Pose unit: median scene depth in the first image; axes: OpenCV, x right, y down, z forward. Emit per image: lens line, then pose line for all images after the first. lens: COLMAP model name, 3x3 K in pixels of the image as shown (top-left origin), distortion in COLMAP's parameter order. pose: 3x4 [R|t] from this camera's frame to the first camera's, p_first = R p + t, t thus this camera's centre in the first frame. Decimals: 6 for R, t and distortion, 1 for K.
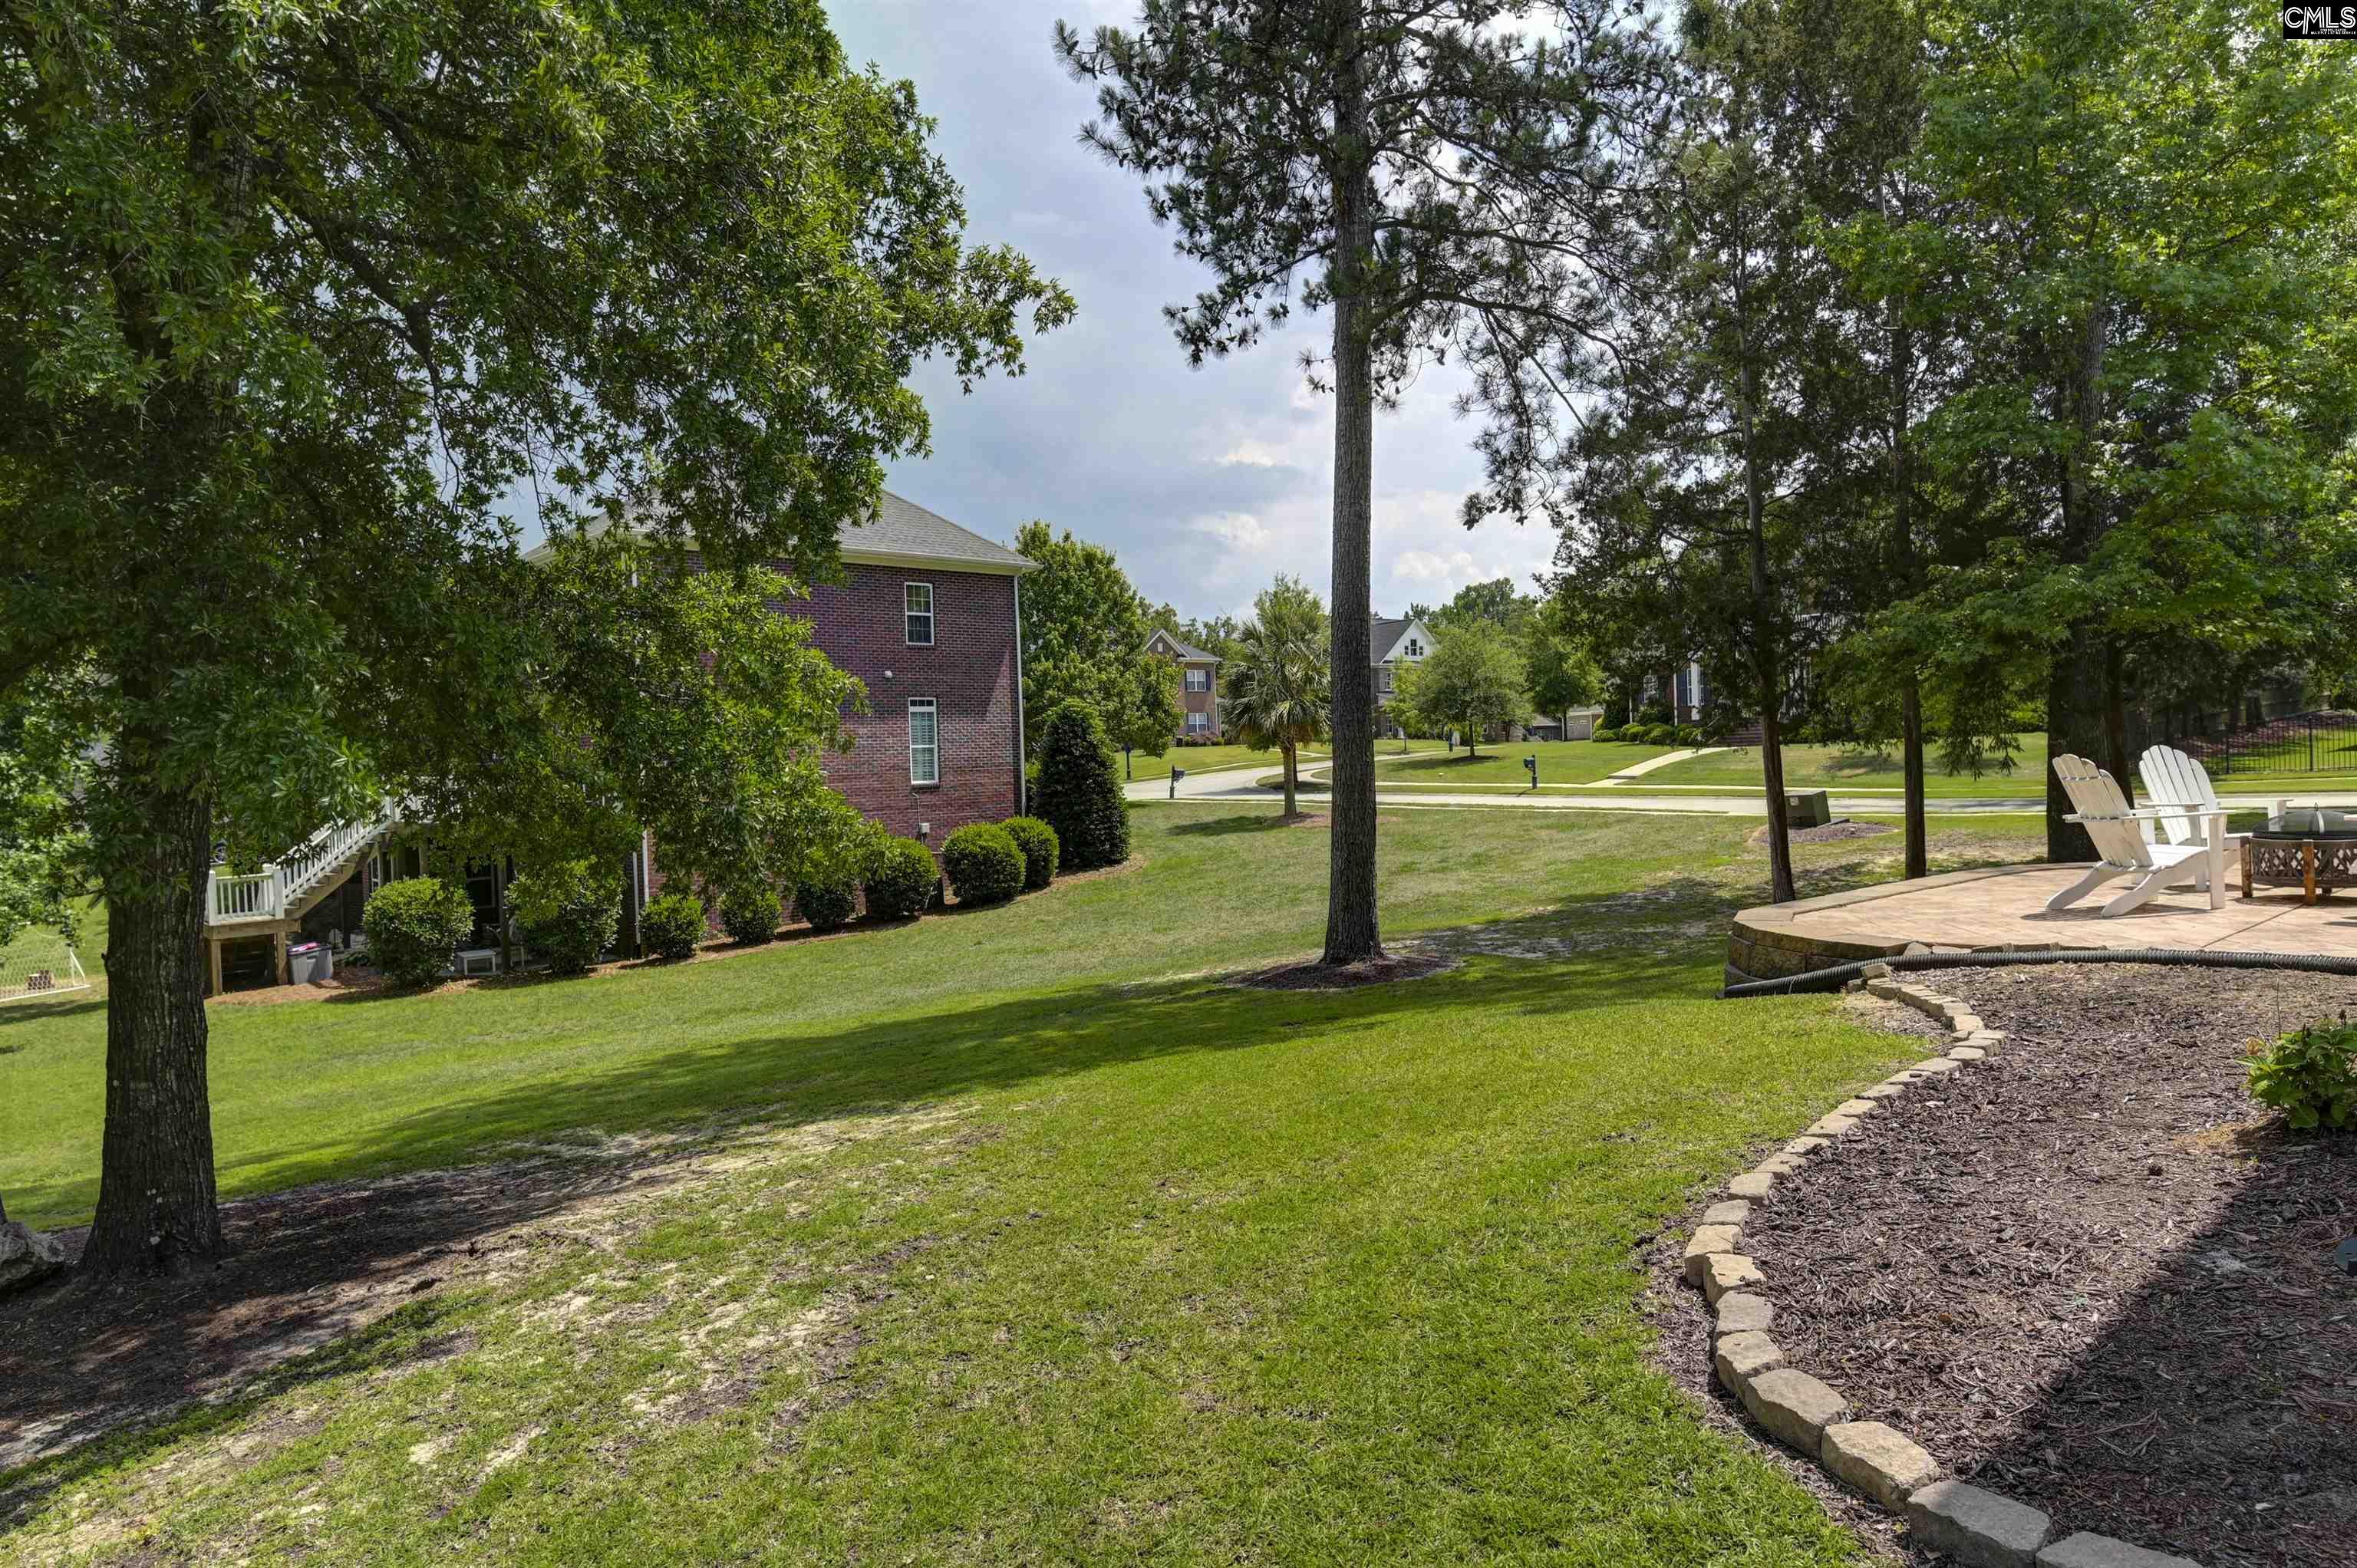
lens RADIAL K [[1342.1, 0, 1178.5], [0, 1342.1, 784.0], [0, 0, 1]] dist [0.000882, -0.000175]
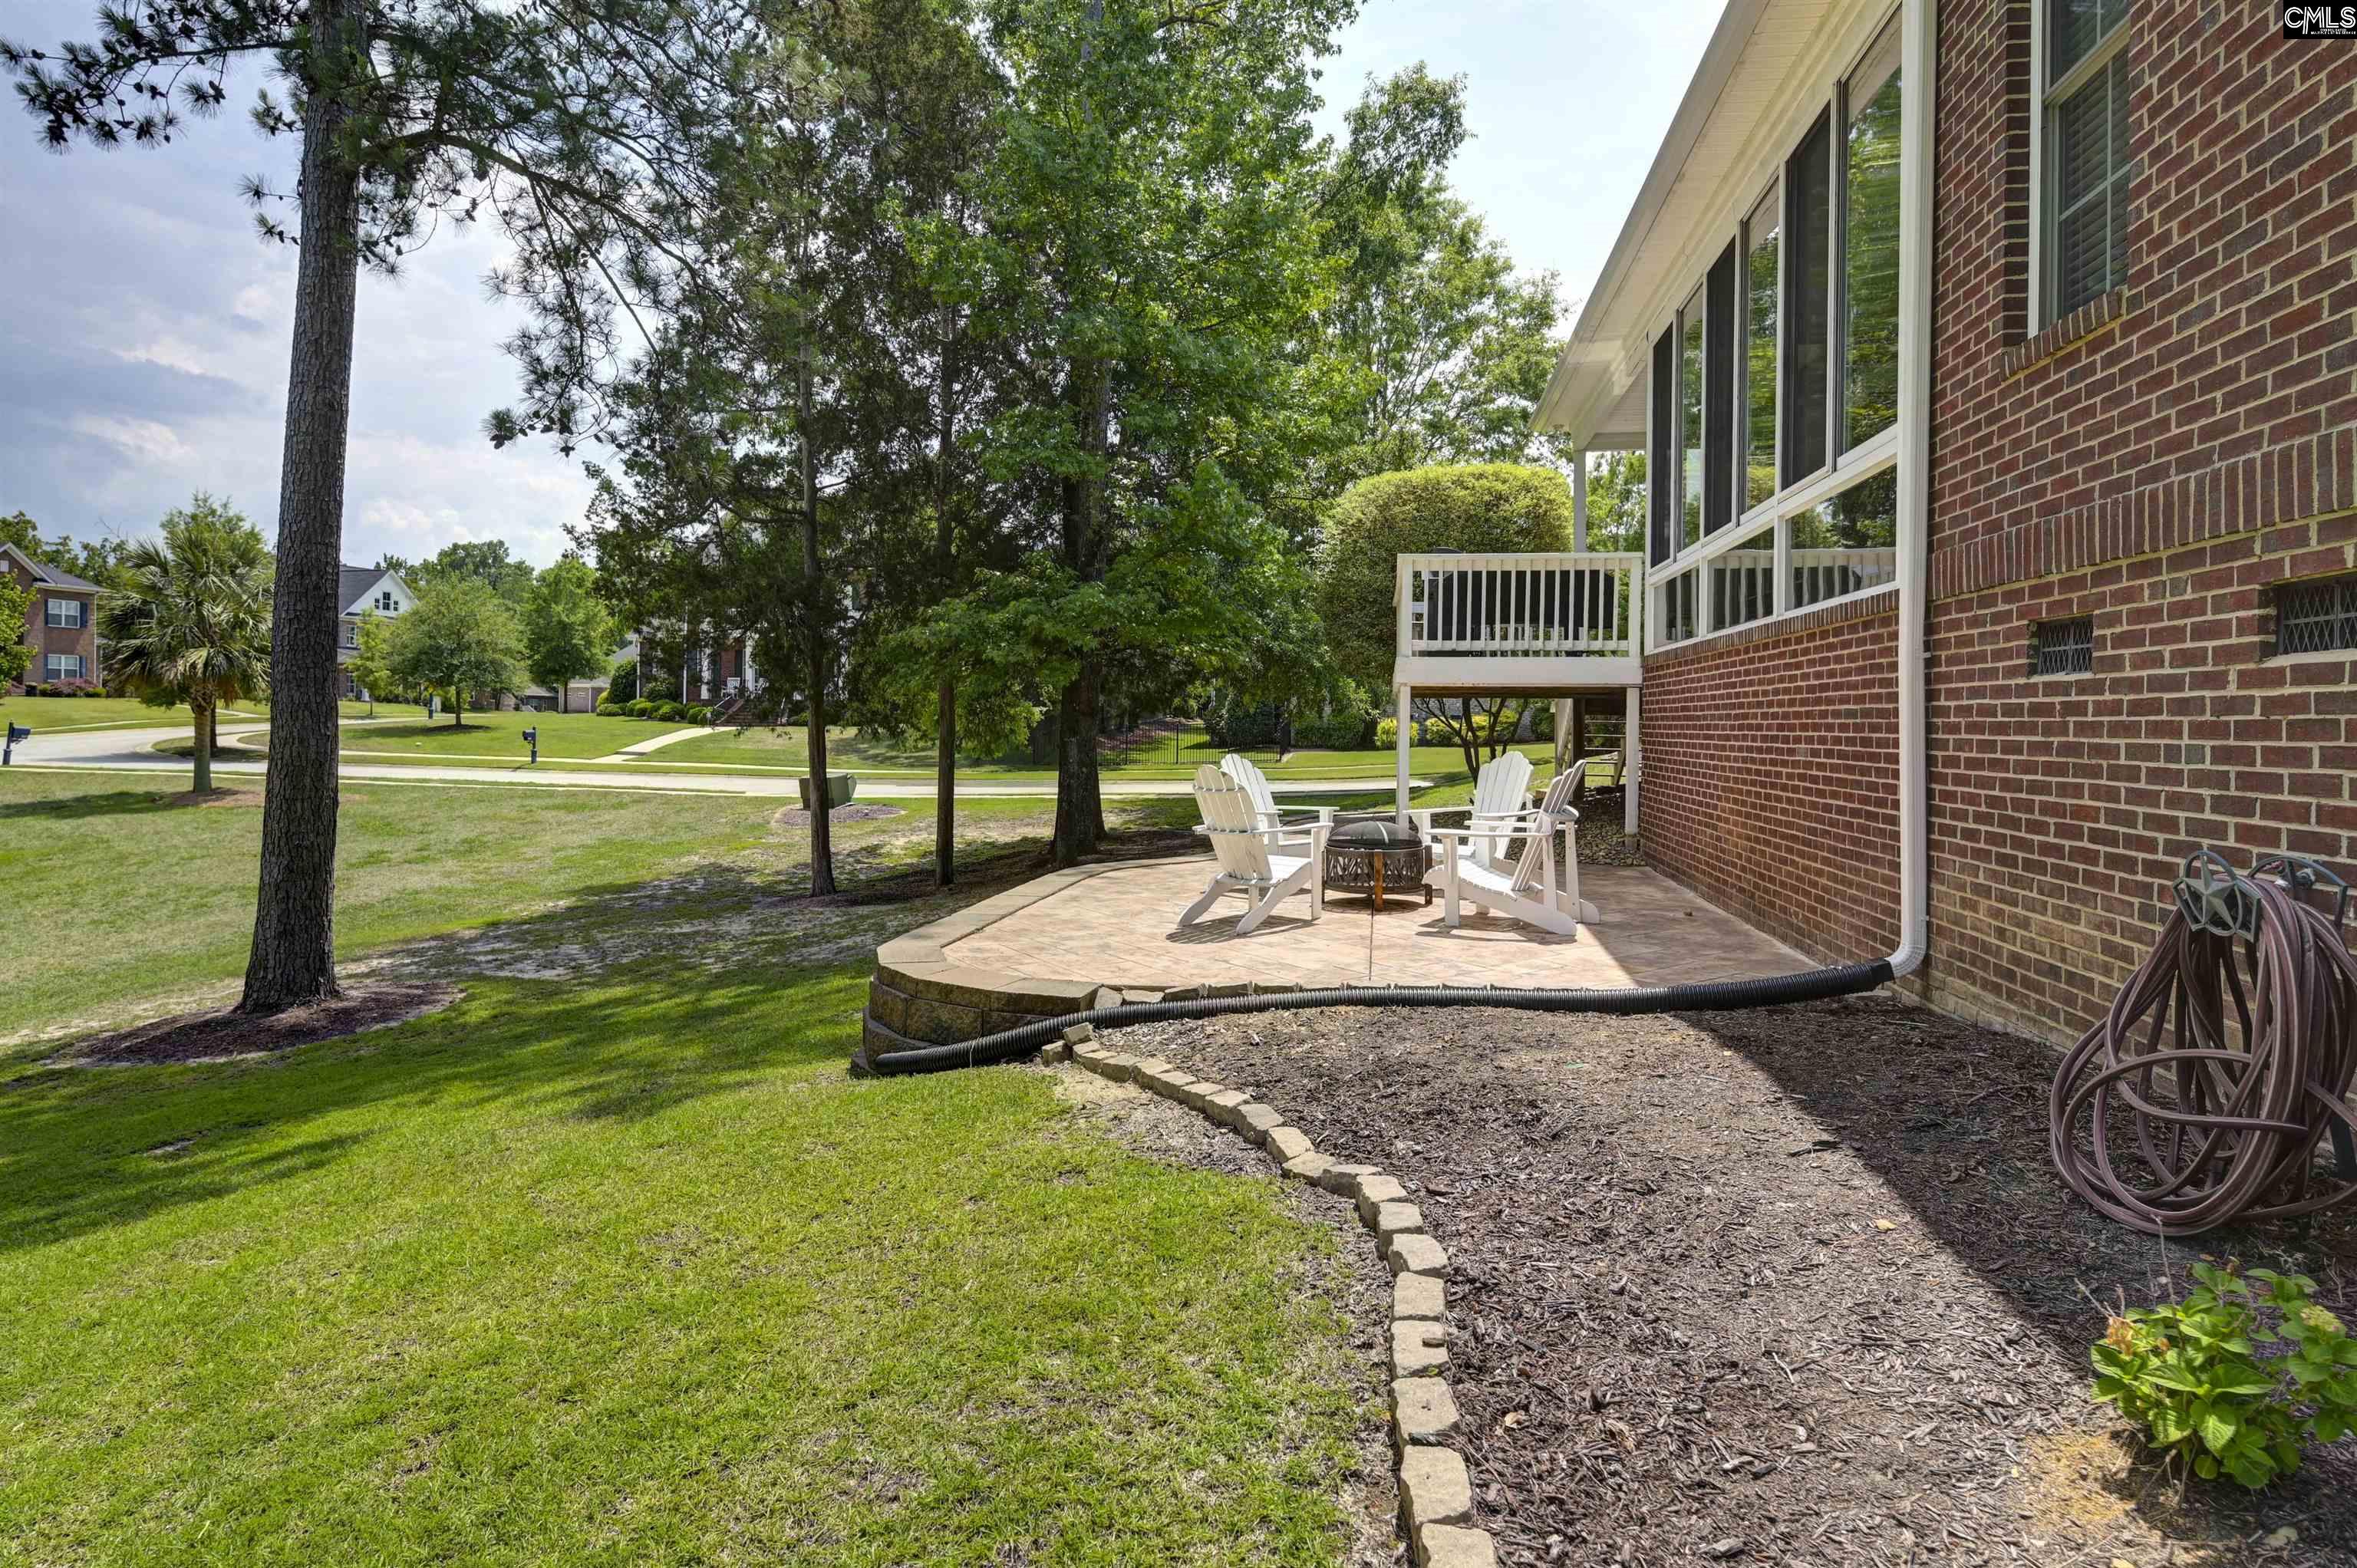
lens RADIAL K [[1259.6, 0, 1175.7], [0, 1259.6, 719.7], [0, 0, 1]] dist [0.016487, -0.010989]
pose [[0.741183, 0.043290, 0.669906, 0.015226], [-0.022945, 0.998969, -0.039168, -0.007157], [-0.670911, 0.013659, 0.741412, 0.133721]]
